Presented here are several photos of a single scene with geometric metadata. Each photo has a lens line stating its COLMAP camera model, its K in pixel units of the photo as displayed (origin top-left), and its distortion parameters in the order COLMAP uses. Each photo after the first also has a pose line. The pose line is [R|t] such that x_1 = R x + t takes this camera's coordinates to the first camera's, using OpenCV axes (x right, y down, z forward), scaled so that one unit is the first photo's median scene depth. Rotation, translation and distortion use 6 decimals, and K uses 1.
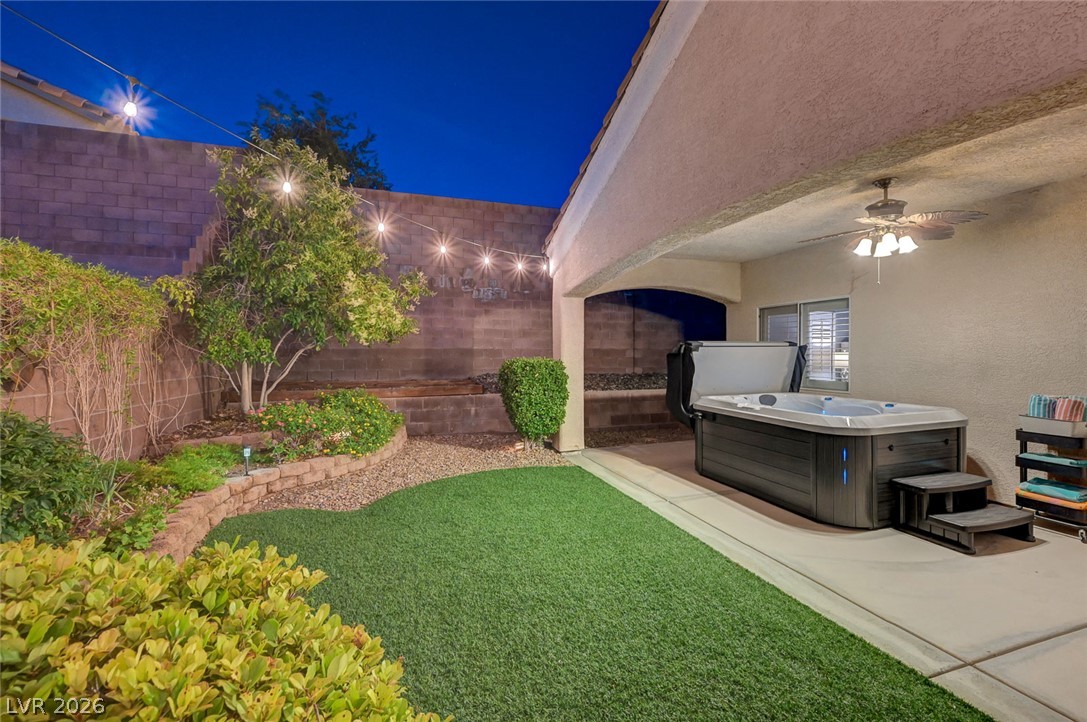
lens RADIAL K [[459.8, 0, 543.5], [0, 459.8, 353.5], [0, 0, 1]] dist [0.000277, 0.000109]
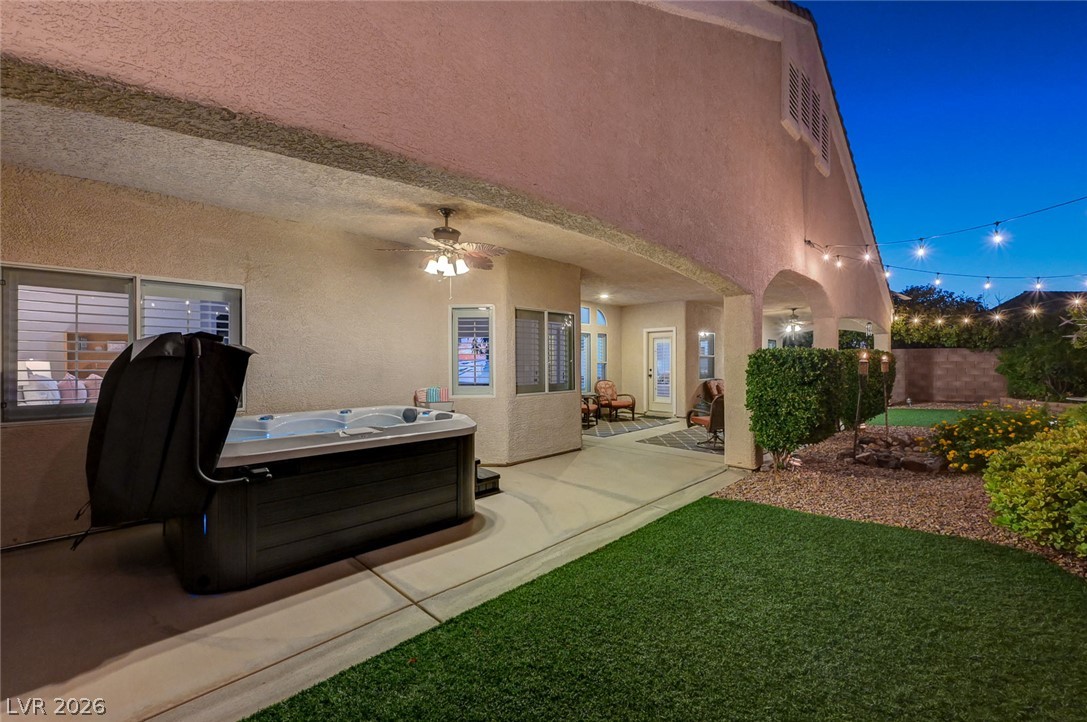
lens RADIAL K [[446.0, 0, 548.4], [0, 446.0, 363.4], [0, 0, 1]] dist [0.000150, -0.000284]
pose [[-0.466833, 0.000368, 0.884345, -0.206512], [0.004197, 0.999990, 0.001799, 0.005738], [-0.884335, 0.004552, -0.466830, 0.713115]]
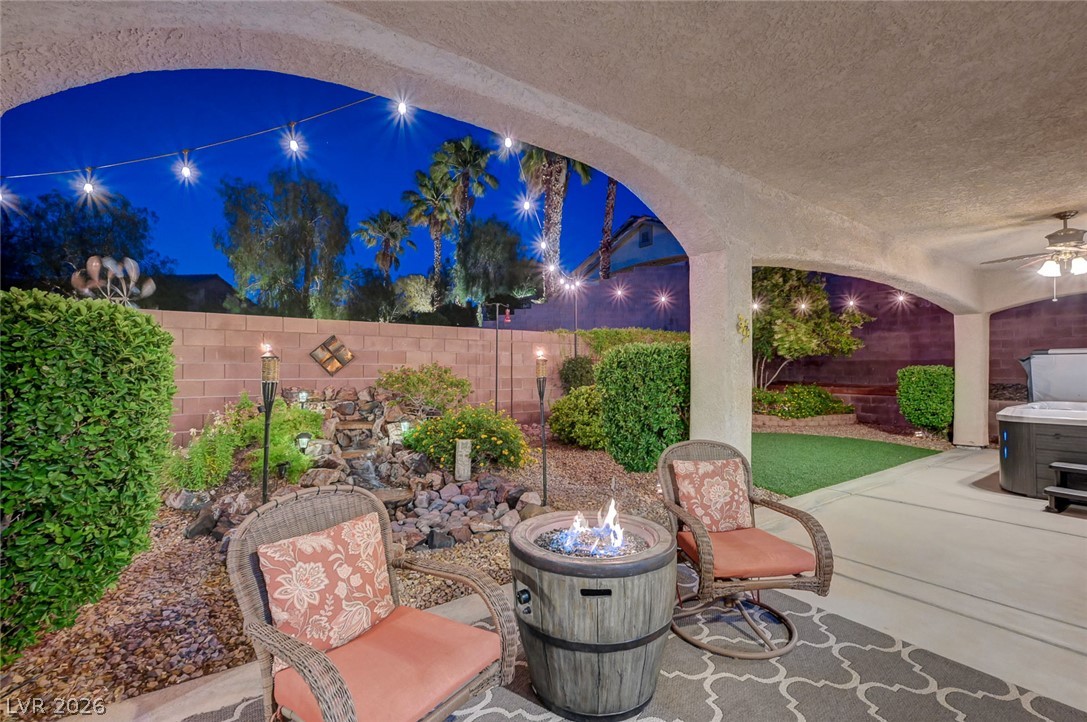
lens RADIAL K [[476.1, 0, 547.9], [0, 476.1, 364.5], [0, 0, 1]] dist [-0.000172, 0.000160]
pose [[0.300130, -0.005705, -0.953881, 0.830733], [-0.002850, 0.999972, -0.006877, 0.016032], [0.953894, 0.004782, 0.300105, -0.354700]]
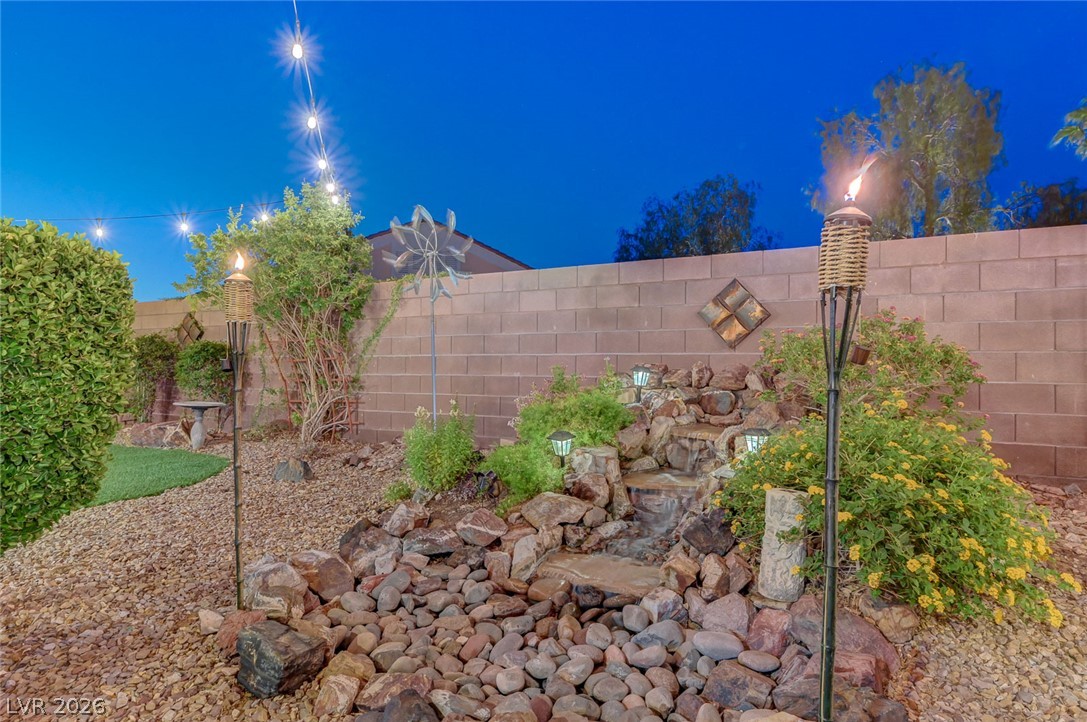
lens RADIAL K [[625.2, 0, 550.1], [0, 625.2, 360.5], [0, 0, 1]] dist [0.003393, 0.000373]
pose [[-0.729961, -0.006087, -0.683462, 0.455726], [-0.001624, 0.999973, -0.007172, 0.052742], [0.683487, -0.004125, -0.729951, -0.095424]]
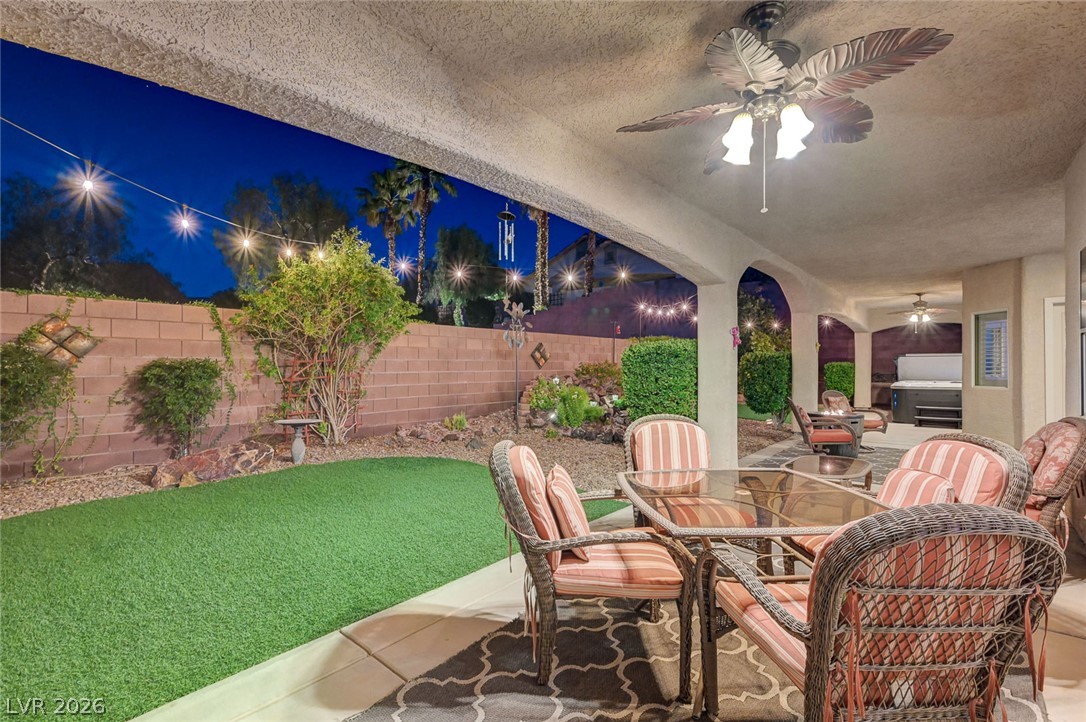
lens RADIAL K [[488.0, 0, 544.9], [0, 488.0, 363.1], [0, 0, 1]] dist [0.000123, -0.000145]
pose [[0.524338, 0.001403, -0.851509, 1.092085], [-0.002827, 0.999996, -0.000093, 0.016088], [0.851505, 0.002456, 0.524340, -1.252300]]
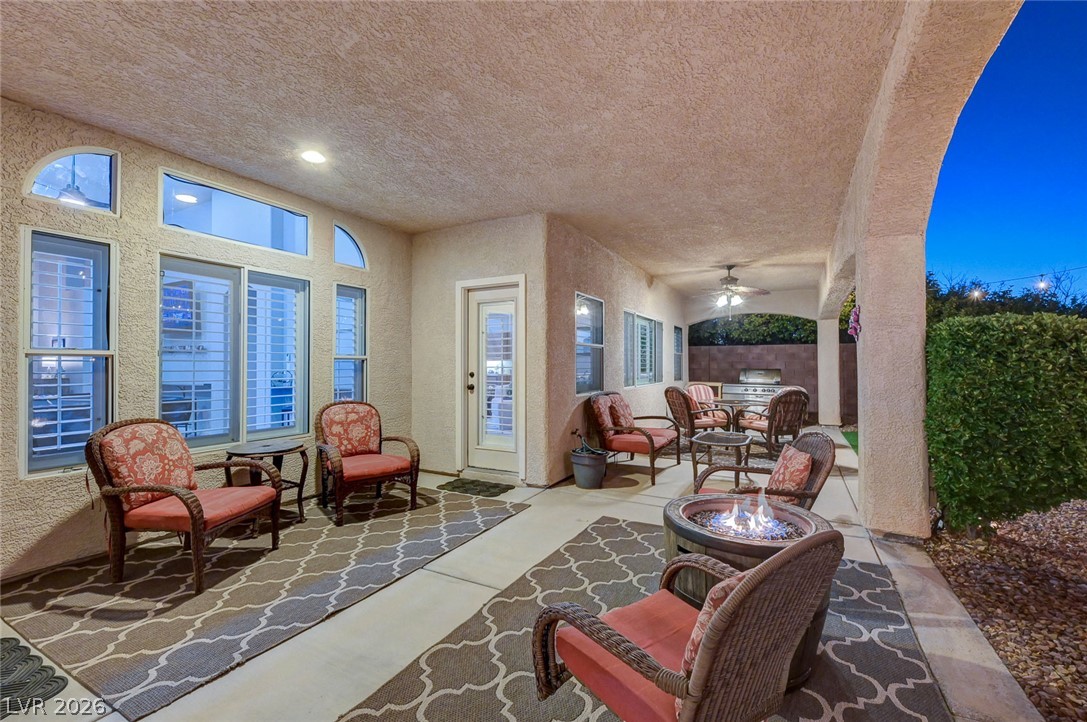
lens RADIAL K [[466.1, 0, 549.3], [0, 466.1, 360.0], [0, 0, 1]] dist [-0.000128, -0.000054]
pose [[-0.700407, 0.009382, 0.713682, 0.437081], [0.002655, 0.999941, -0.010539, 0.018642], [-0.713739, -0.005487, -0.700390, 0.057873]]
